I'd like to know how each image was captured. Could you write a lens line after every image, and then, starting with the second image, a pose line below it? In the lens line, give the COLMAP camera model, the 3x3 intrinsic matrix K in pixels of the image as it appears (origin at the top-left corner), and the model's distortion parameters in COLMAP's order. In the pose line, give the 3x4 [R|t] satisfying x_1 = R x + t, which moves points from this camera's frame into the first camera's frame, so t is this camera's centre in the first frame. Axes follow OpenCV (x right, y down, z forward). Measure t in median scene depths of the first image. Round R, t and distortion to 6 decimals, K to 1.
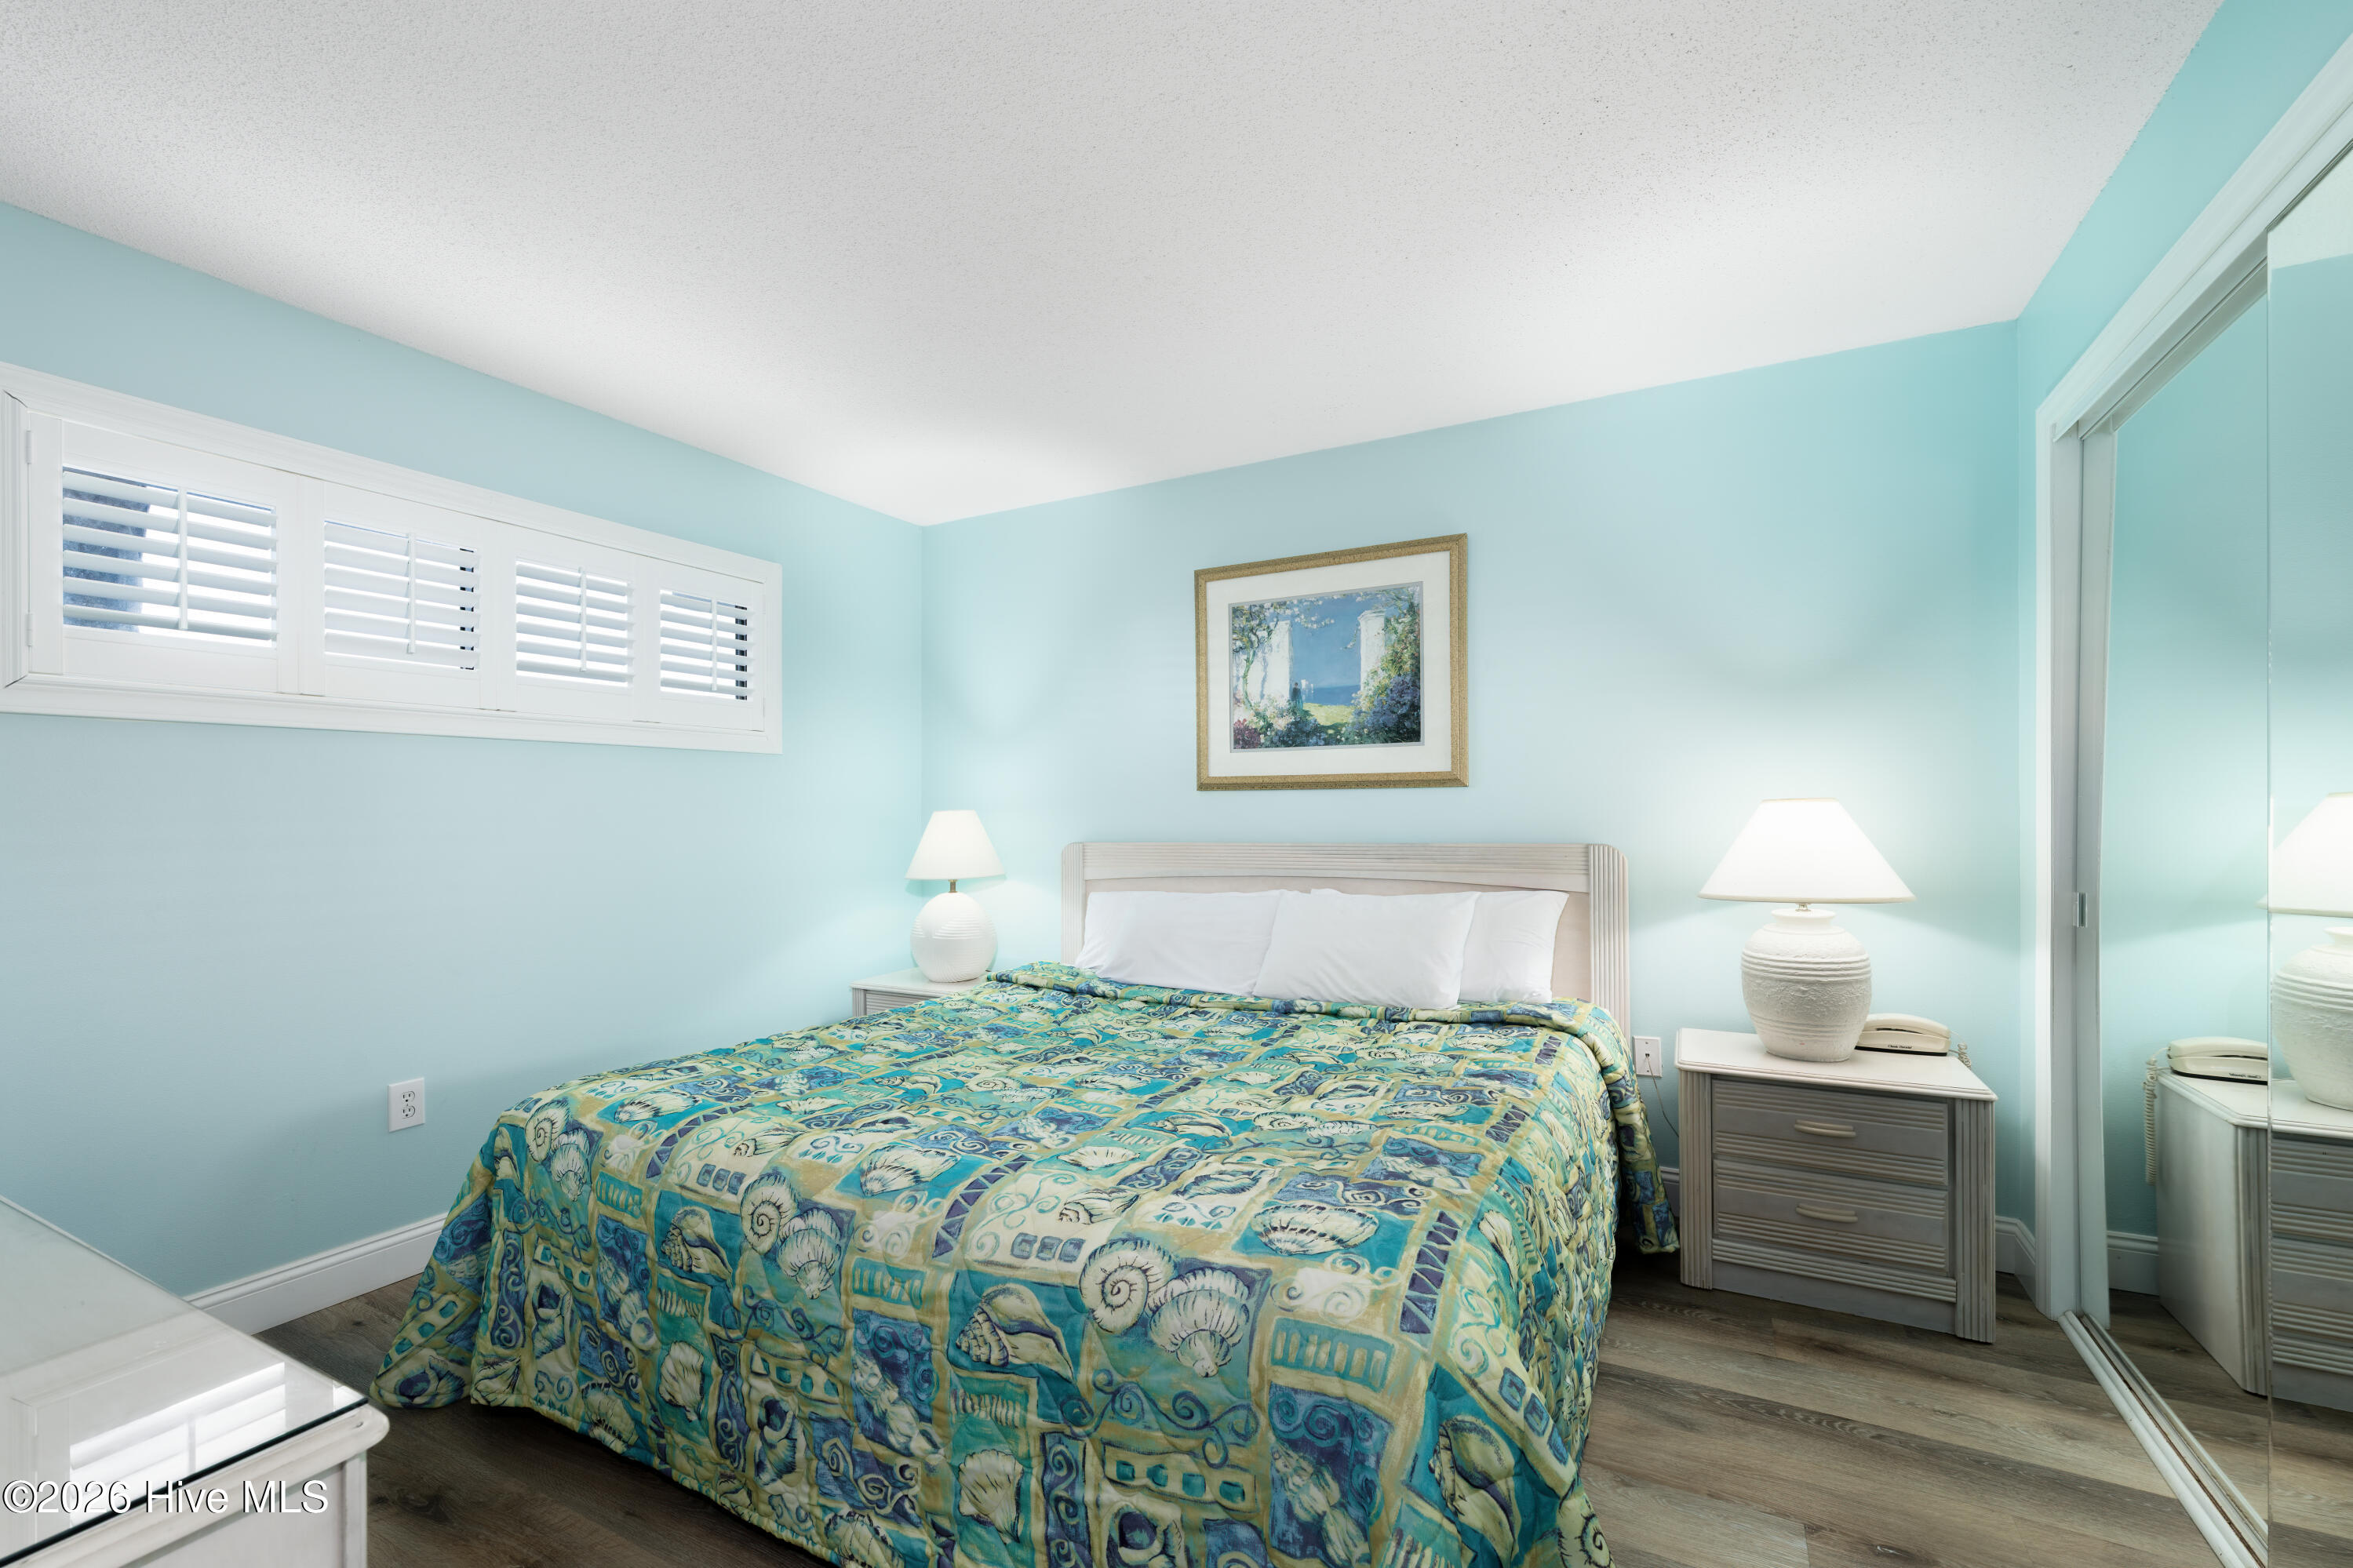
lens RADIAL K [[974.1, 0, 1175.3], [0, 974.1, 804.5], [0, 0, 1]] dist [0.001299, 0.000014]
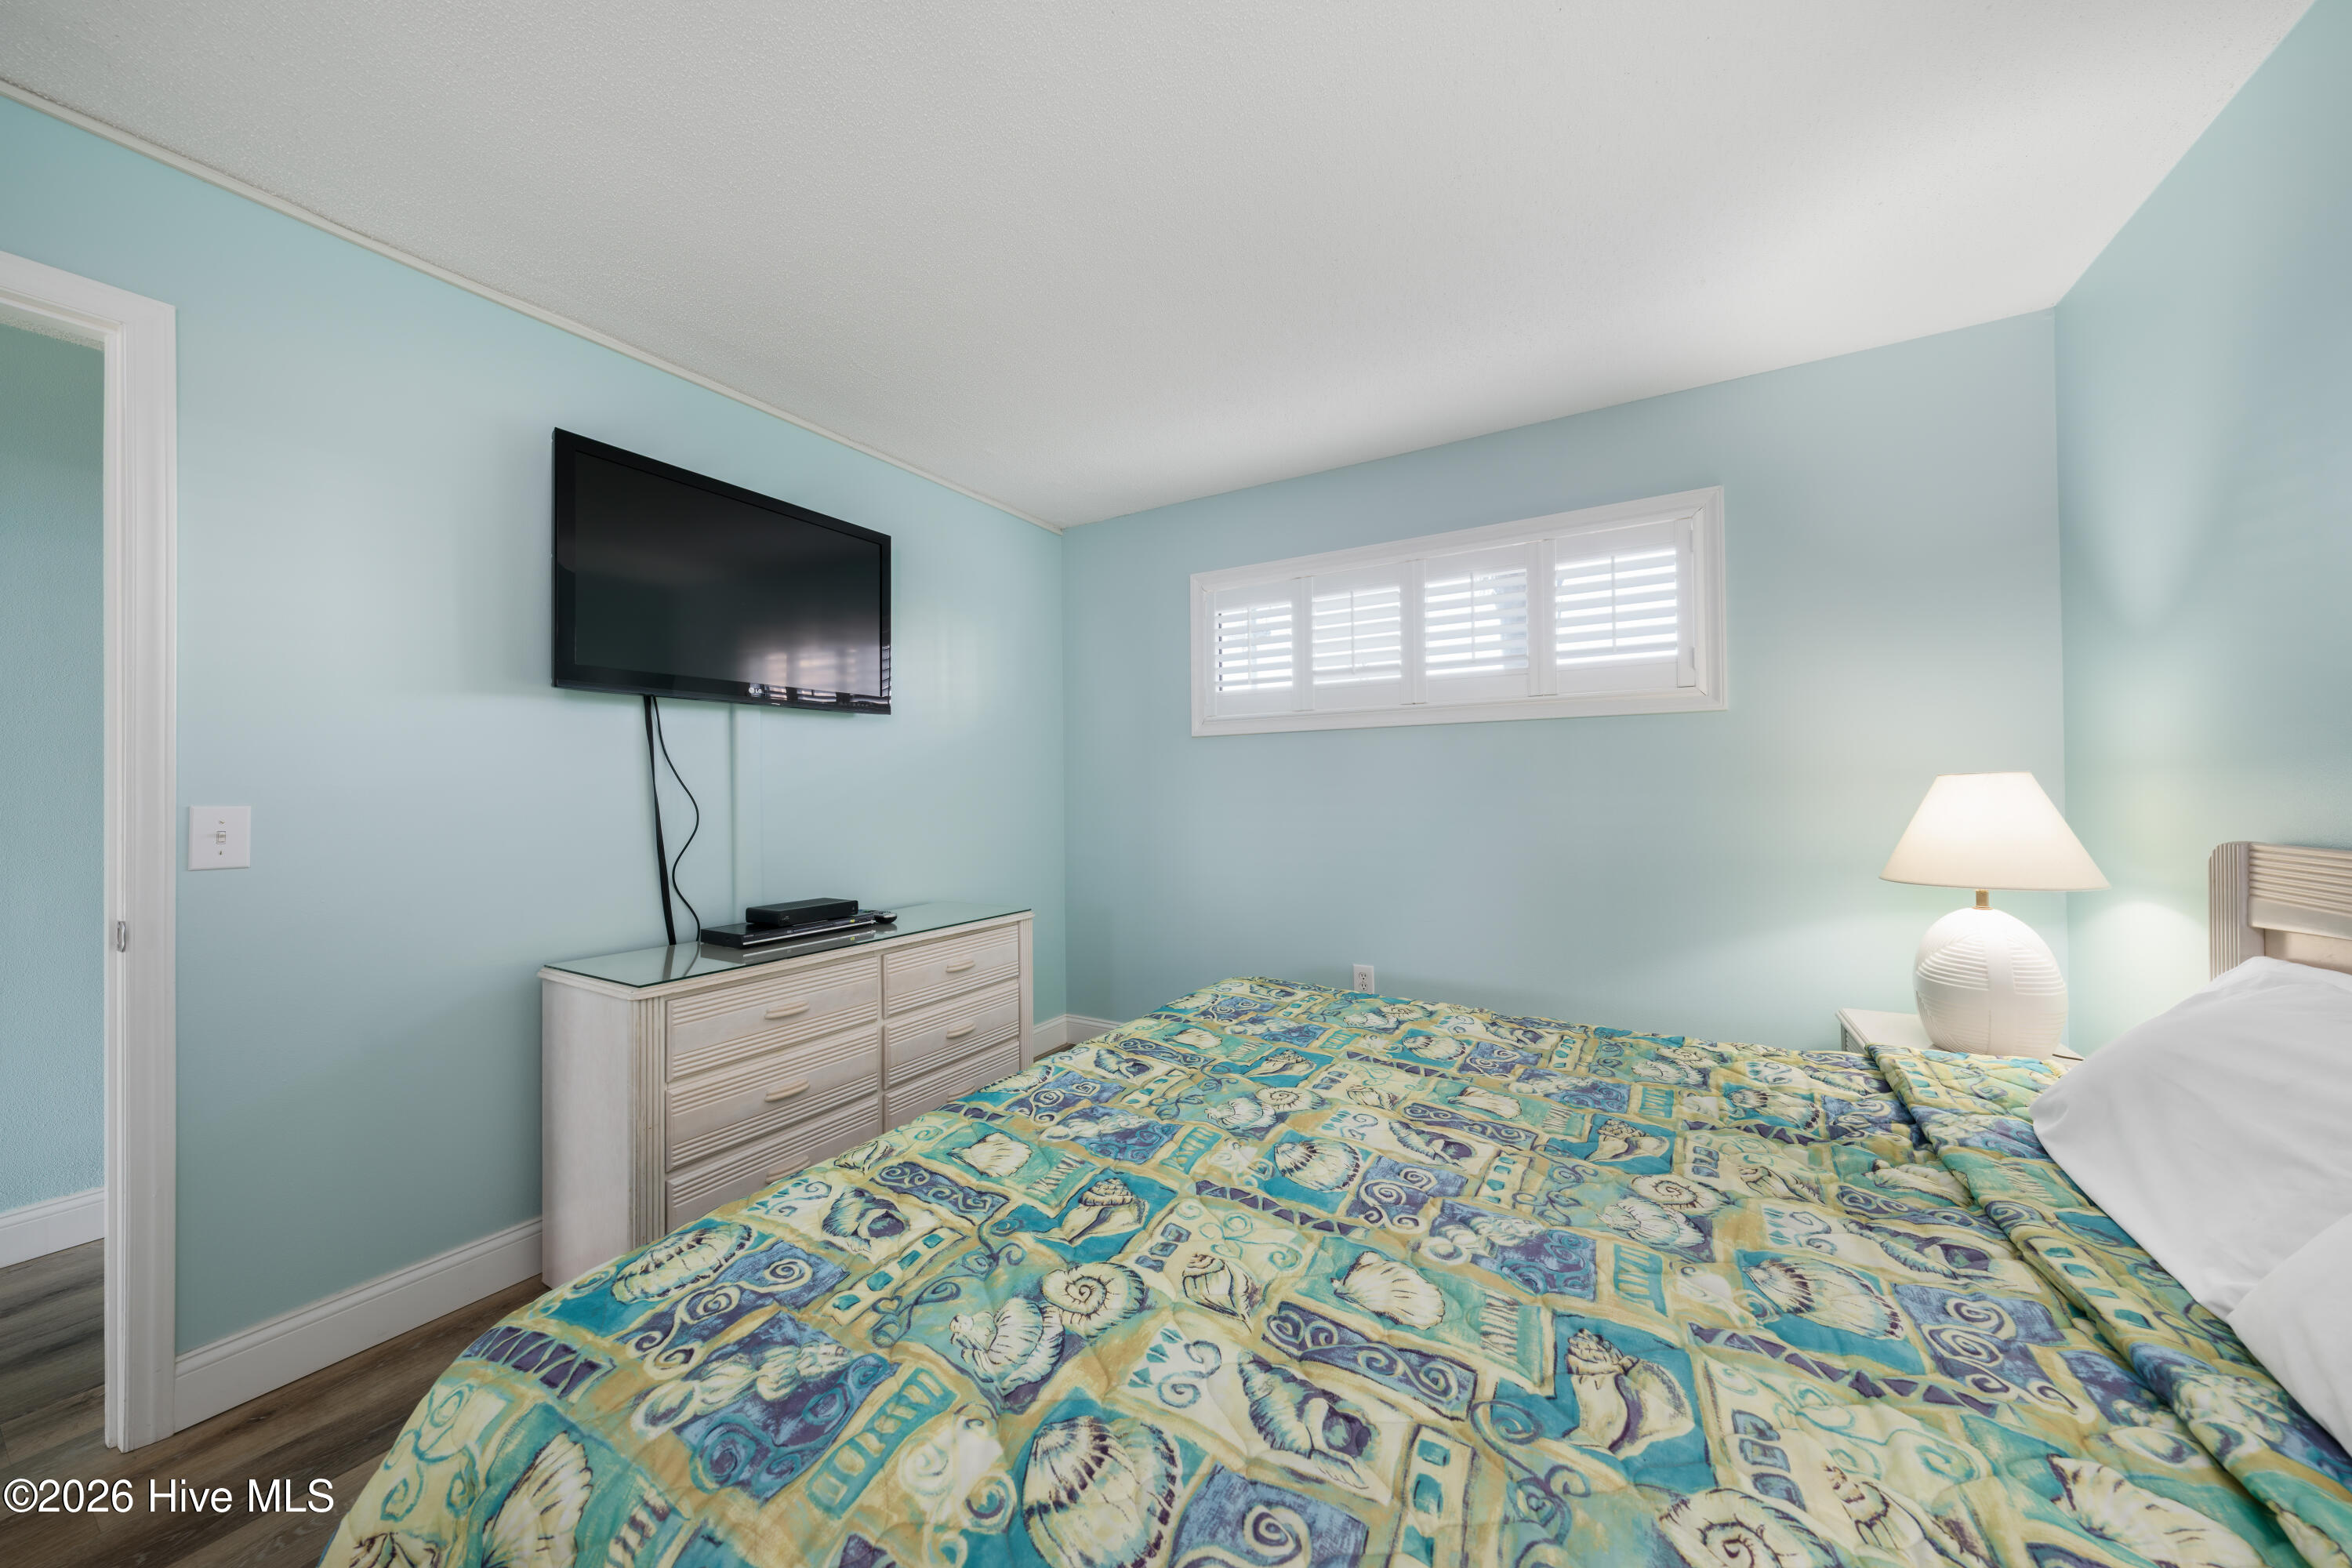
lens RADIAL K [[816.1, 0, 1171.1], [0, 816.1, 780.6], [0, 0, 1]] dist [0.003342, 0.000297]
pose [[-0.055142, -0.000768, -0.998478, 0.509114], [0.021627, 0.999764, -0.001964, 0.002235], [0.998244, -0.021702, -0.055112, 0.878987]]
